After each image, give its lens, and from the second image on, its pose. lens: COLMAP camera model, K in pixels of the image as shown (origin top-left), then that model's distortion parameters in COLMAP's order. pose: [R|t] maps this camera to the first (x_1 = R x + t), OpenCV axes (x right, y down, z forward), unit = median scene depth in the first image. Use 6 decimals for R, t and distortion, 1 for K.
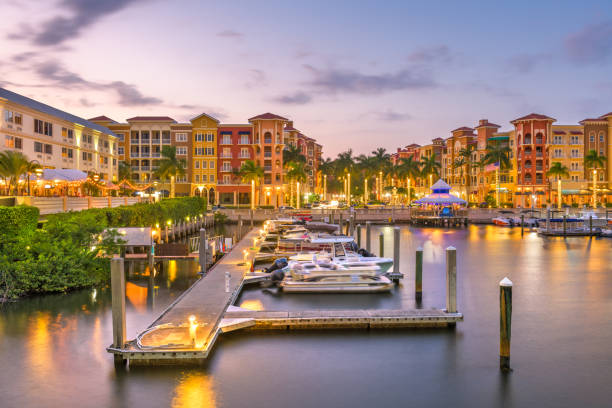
lens RADIAL K [[524.7, 0, 306.0], [0, 524.7, 204.0], [0, 0, 1]] dist [-0.003870, -0.005245]
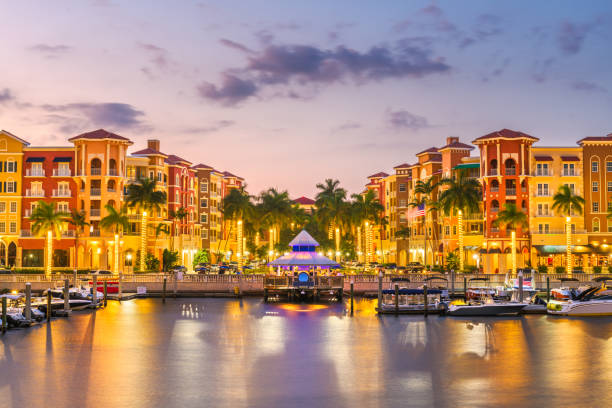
lens RADIAL K [[873.4, 0, 306.0], [0, 873.4, 204.0], [0, 0, 1]] dist [-0.005521, -0.036468]
pose [[0.999453, 0.000425, -0.033071, 0.226826], [-0.002763, 0.997495, -0.070683, -0.001568], [0.032958, 0.070736, 0.996950, -0.091677]]
